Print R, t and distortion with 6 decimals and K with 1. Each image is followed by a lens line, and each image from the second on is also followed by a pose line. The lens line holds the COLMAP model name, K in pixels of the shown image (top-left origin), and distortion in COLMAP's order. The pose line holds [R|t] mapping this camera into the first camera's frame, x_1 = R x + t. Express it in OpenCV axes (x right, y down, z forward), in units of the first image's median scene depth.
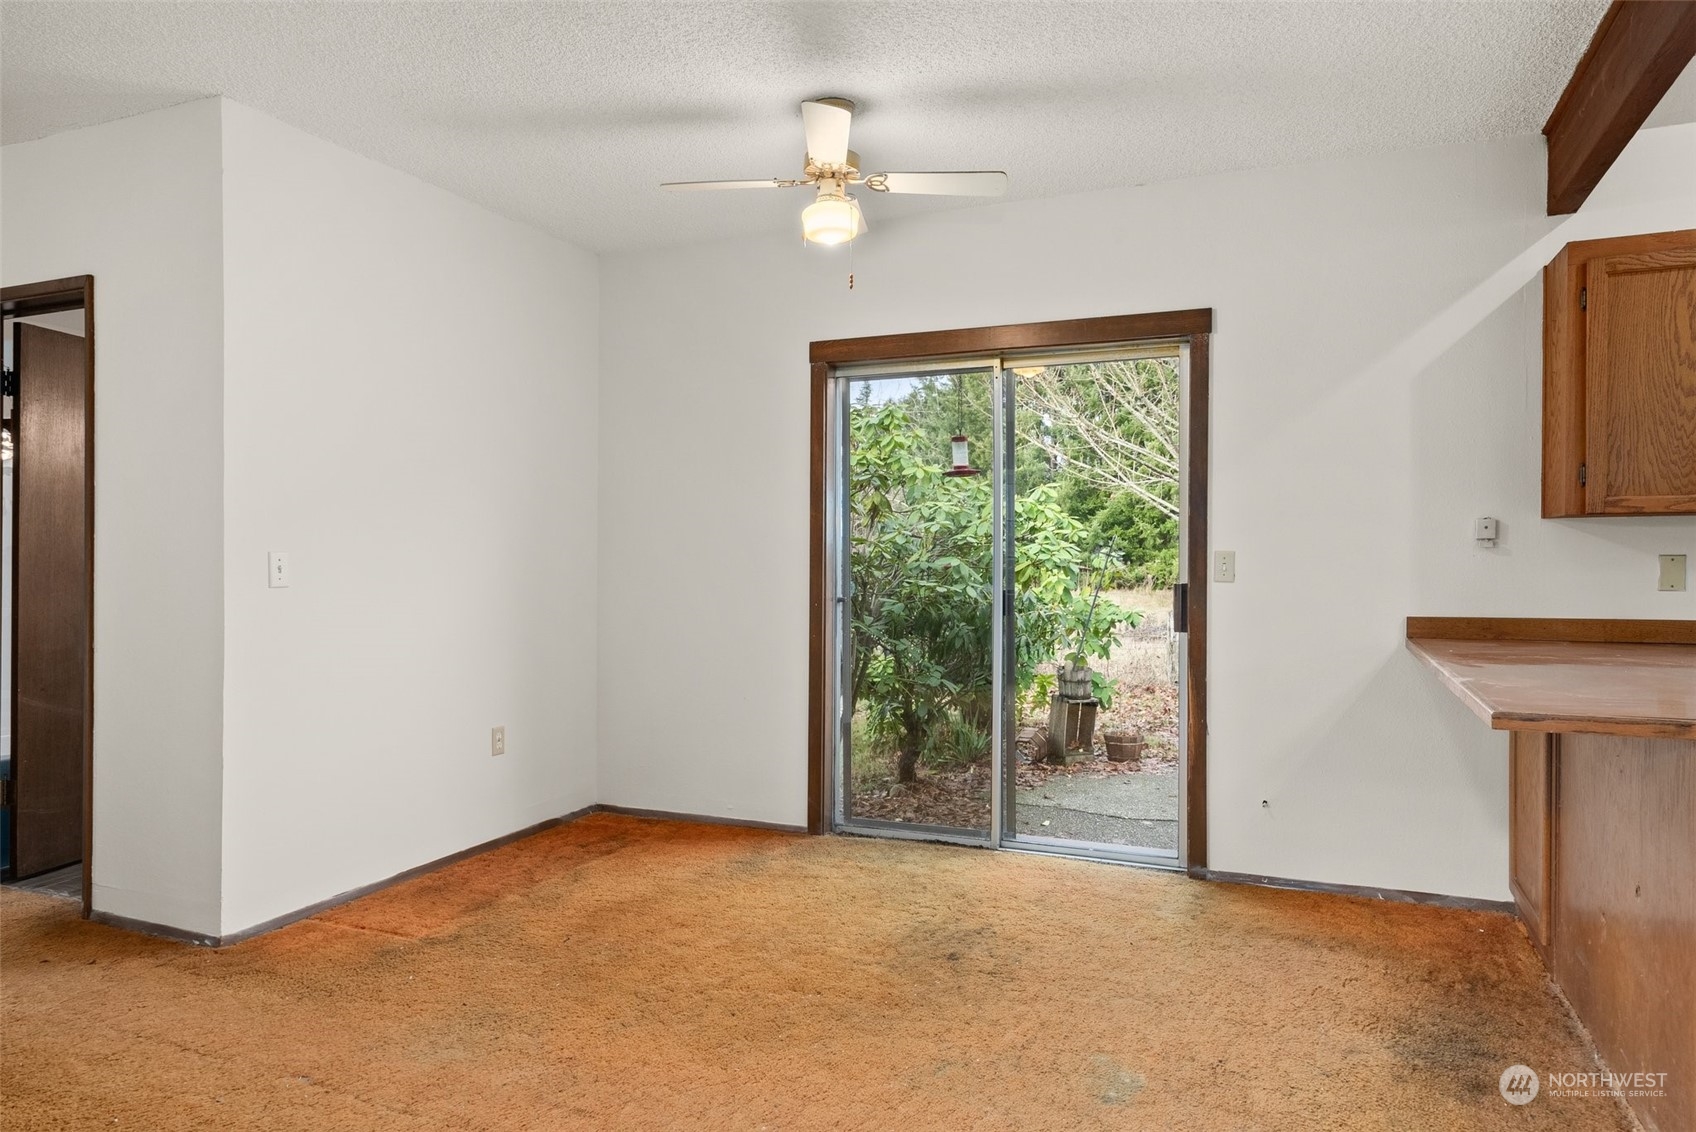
lens RADIAL K [[1067.2, 0, 848.0], [0, 1067.2, 566.0], [0, 0, 1]] dist [0.003659, 0.002470]
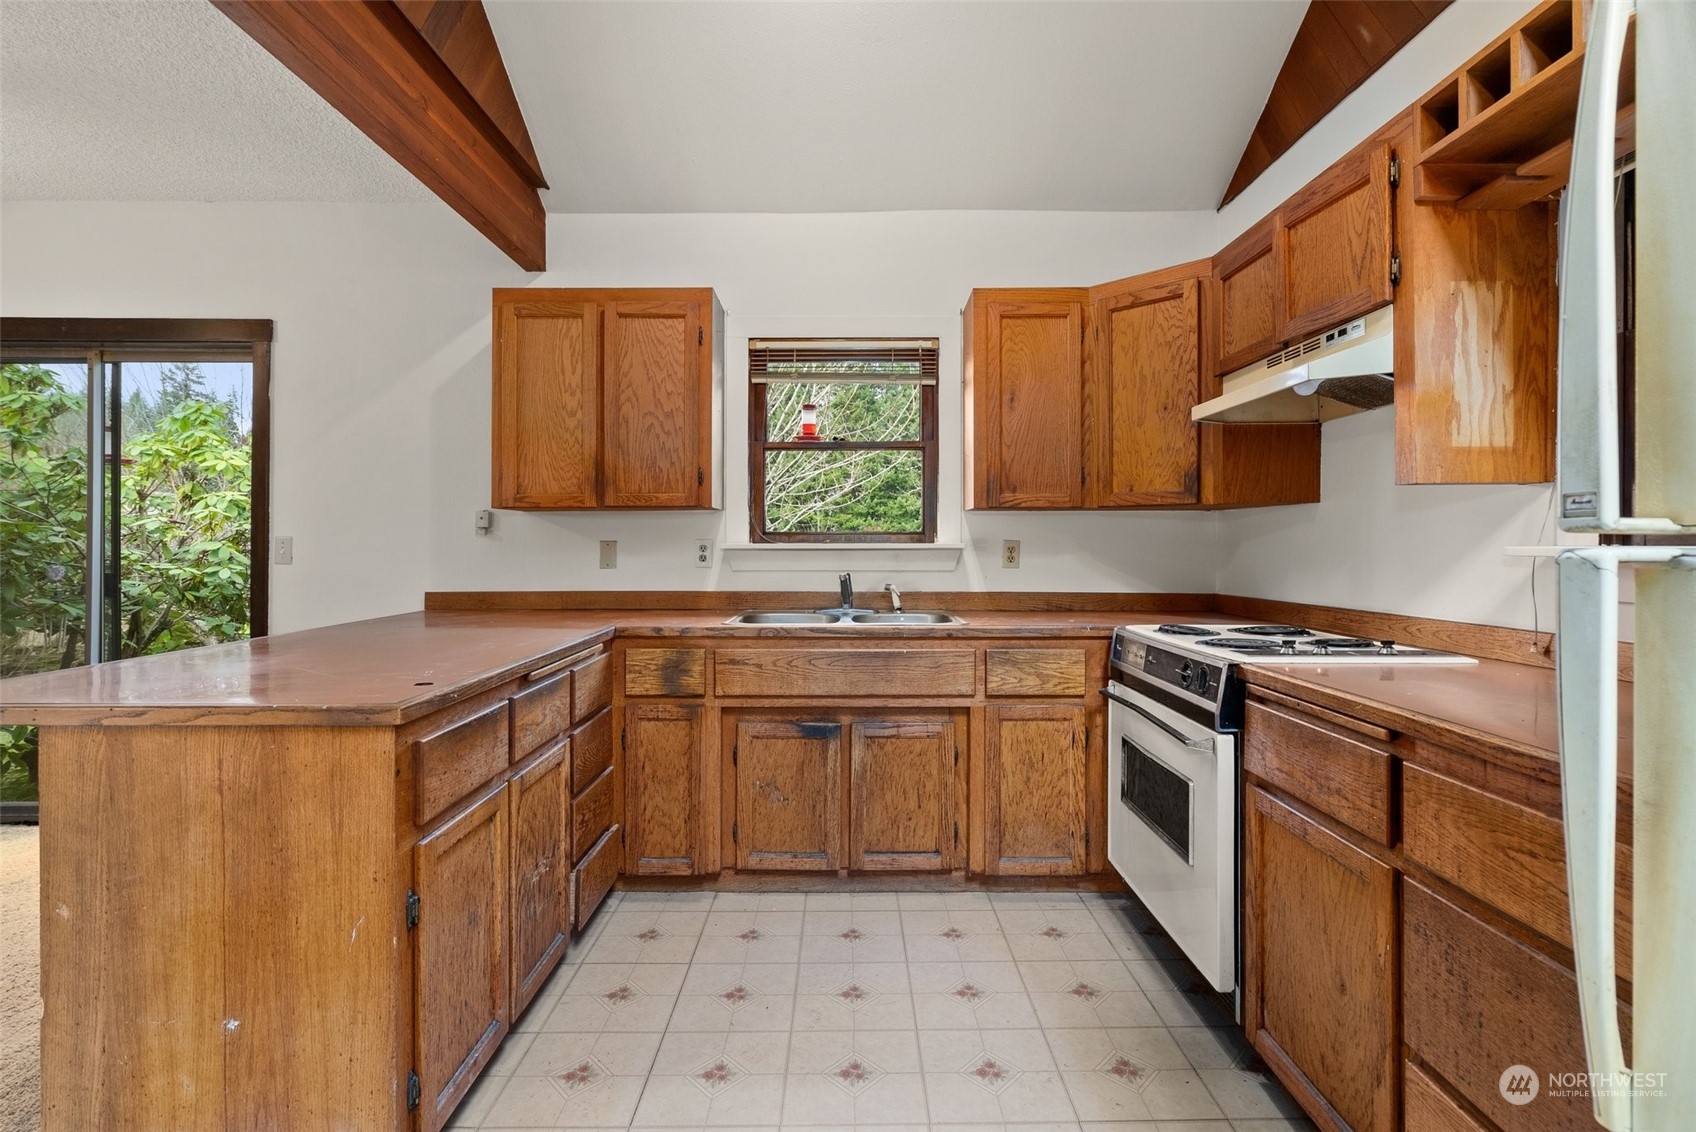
lens RADIAL K [[778.5, 0, 846.0], [0, 778.5, 543.4], [0, 0, 1]] dist [0.002269, 0.000355]
pose [[0.921100, 0.001920, 0.389320, 0.655544], [0.000822, 0.999976, -0.006876, -0.000863], [-0.389324, 0.006654, 0.921077, 0.014662]]
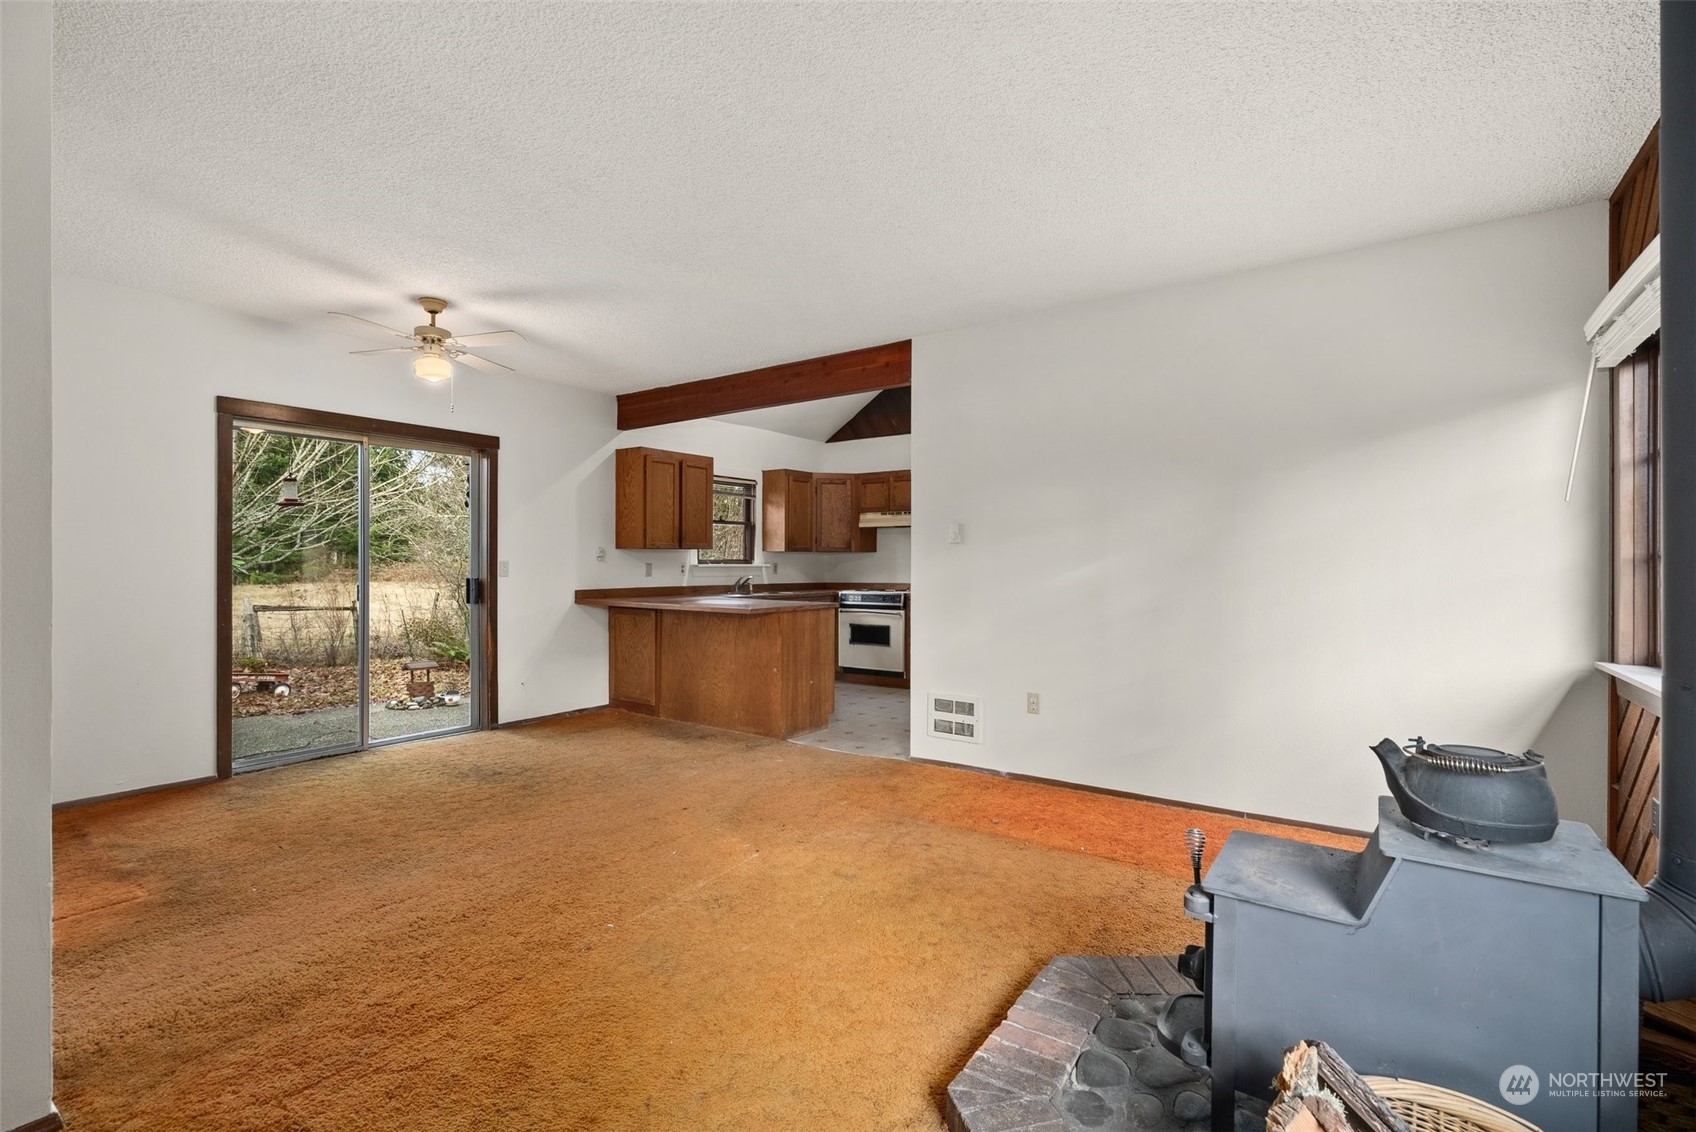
lens RADIAL K [[761.3, 0, 848.0], [0, 761.3, 566.0], [0, 0, 1]] dist [0.000375, -0.000043]
pose [[0.214880, -0.002730, 0.976637, -0.998926], [0.004896, 0.999987, 0.001718, -0.004746], [-0.976628, 0.004412, 0.214890, 0.083007]]
